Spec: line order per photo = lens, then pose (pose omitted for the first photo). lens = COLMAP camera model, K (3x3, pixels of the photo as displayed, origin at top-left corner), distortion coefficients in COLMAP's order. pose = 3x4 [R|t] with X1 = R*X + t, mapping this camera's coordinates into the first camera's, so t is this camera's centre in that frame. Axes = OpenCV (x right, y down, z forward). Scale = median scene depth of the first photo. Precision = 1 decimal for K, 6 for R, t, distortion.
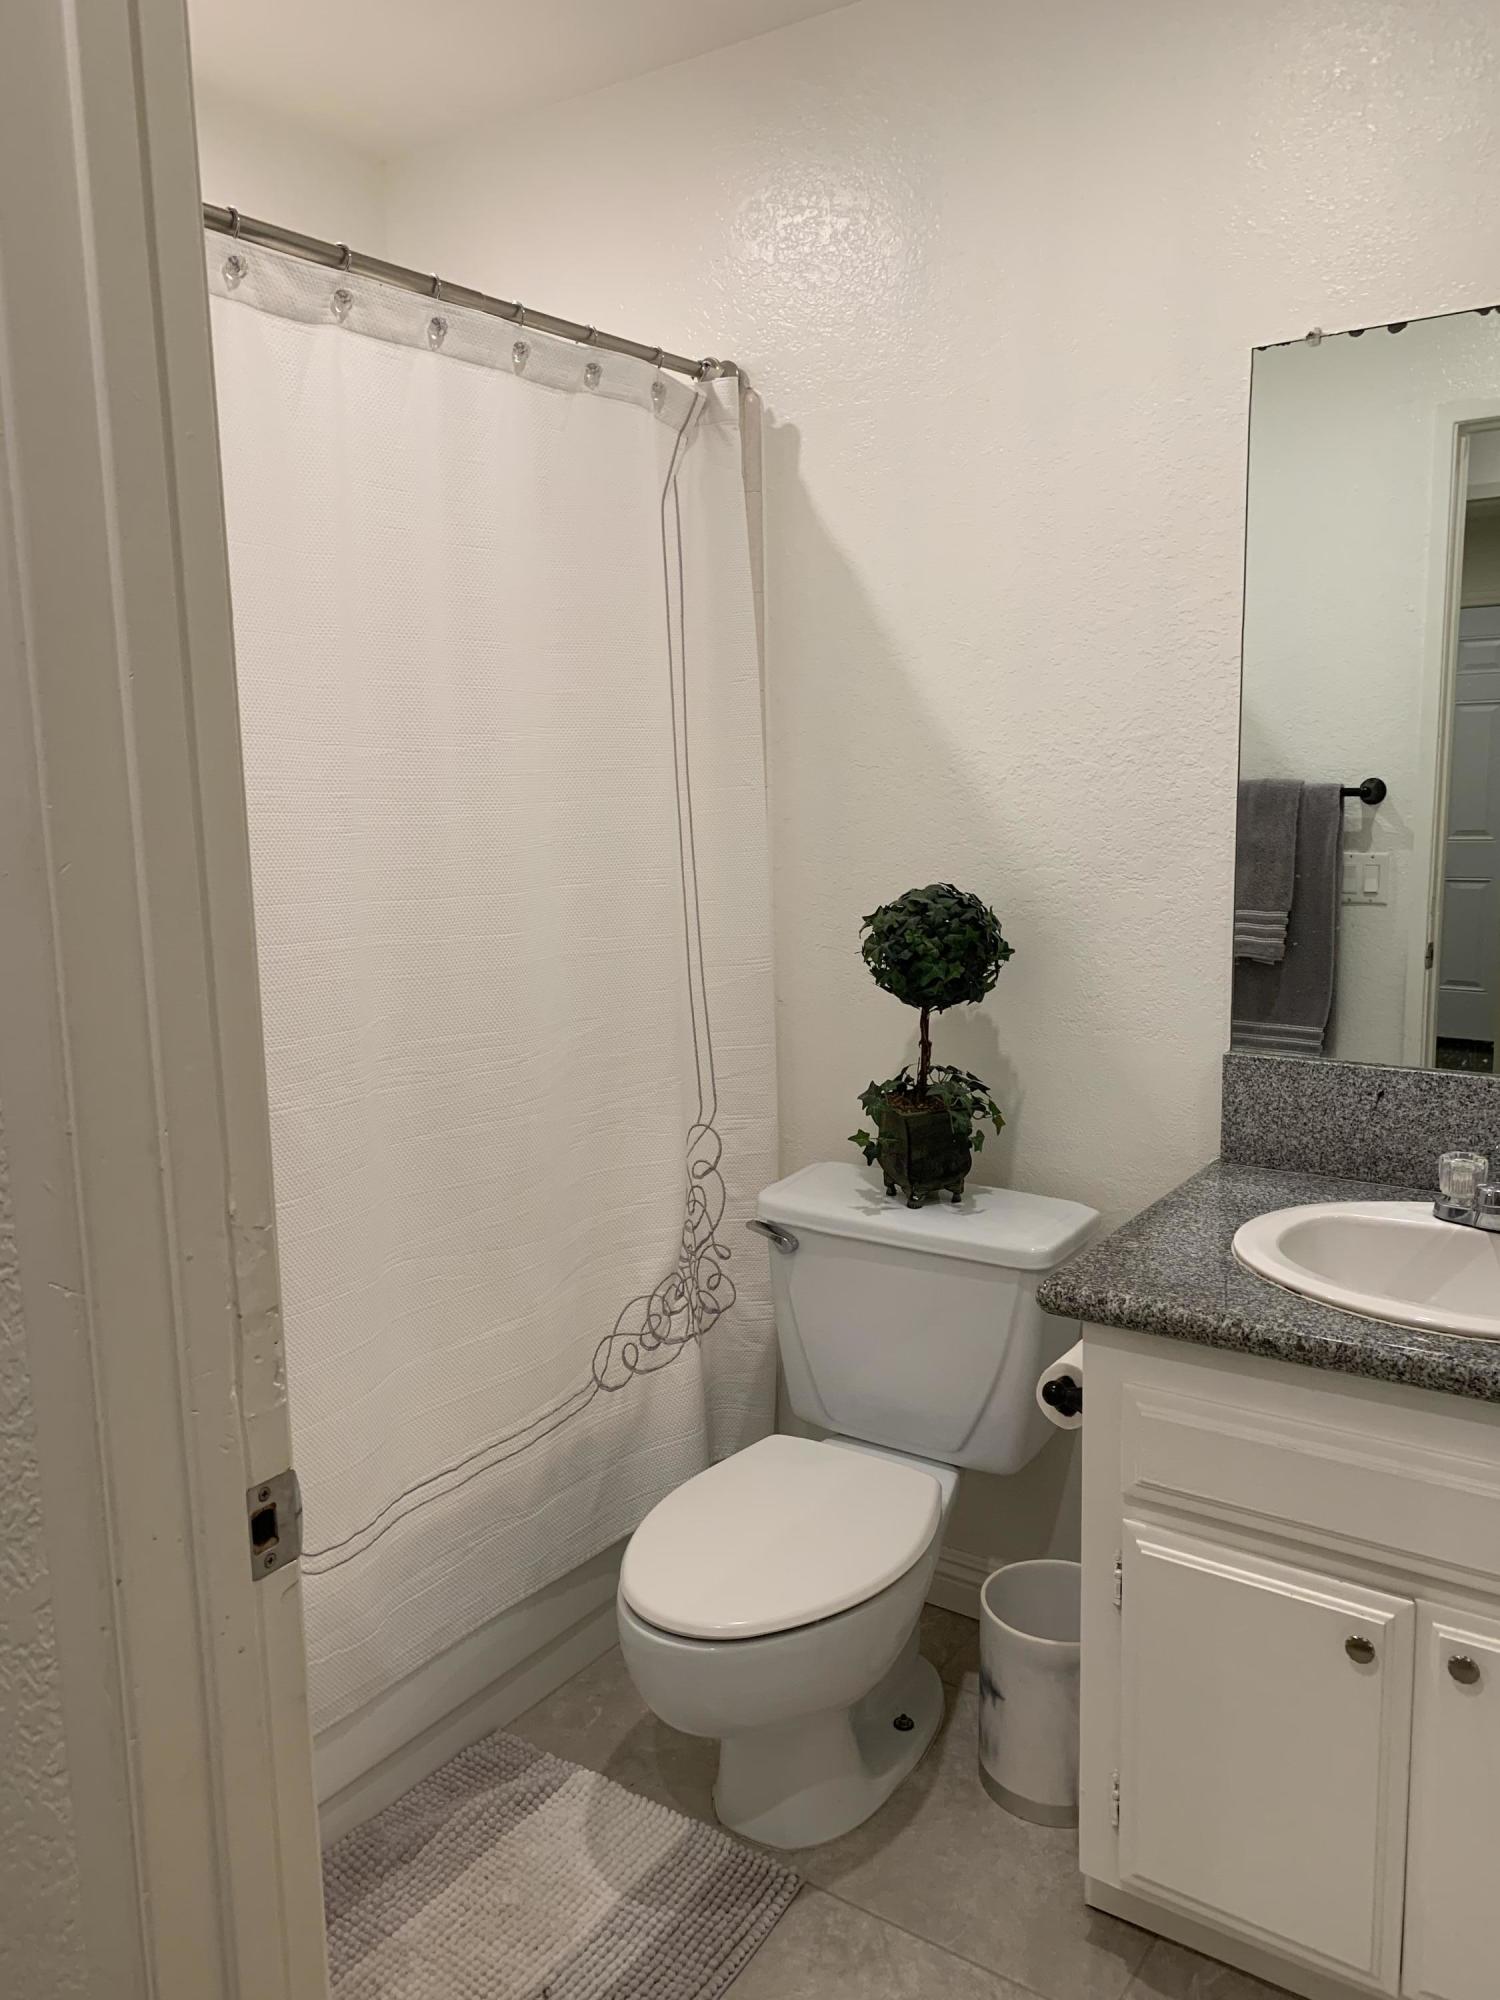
lens RADIAL K [[1539.2, 0, 750.0], [0, 1539.2, 1000.0], [0, 0, 1]] dist [0.045519, -0.045155]
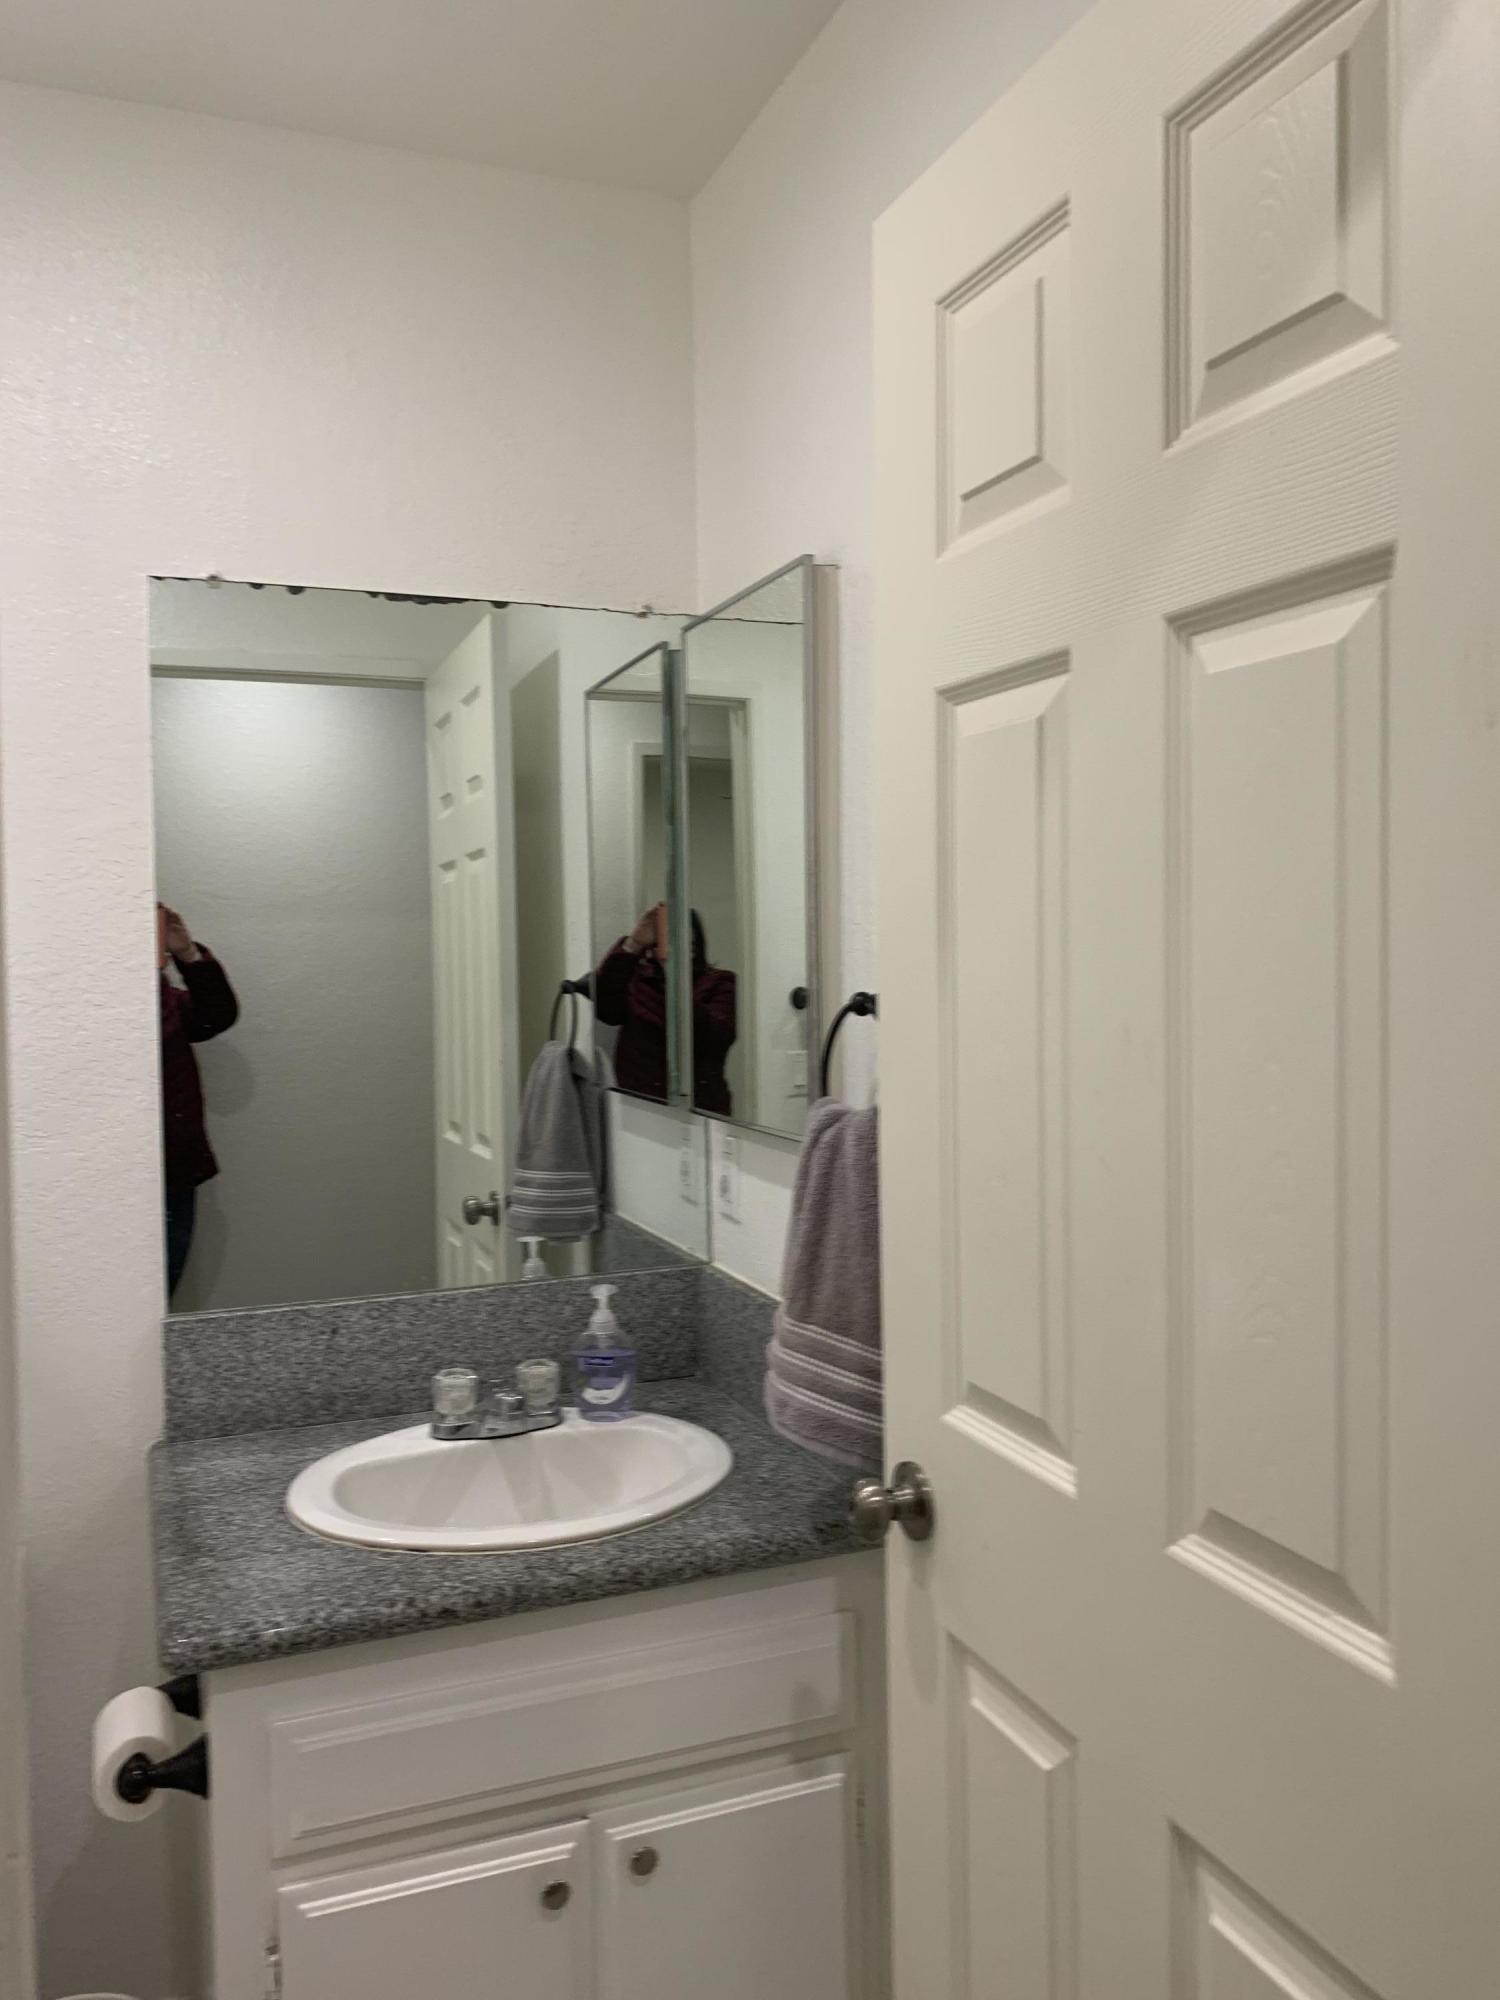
lens RADIAL K [[1539.2, 0, 750.0], [0, 1539.2, 1000.0], [0, 0, 1]] dist [0.045519, -0.045155]
pose [[0.554912, -0.016831, 0.831739, -0.292106], [0.131413, 0.989016, -0.067662, -0.051491], [-0.821464, 0.146848, 0.551029, 0.223342]]
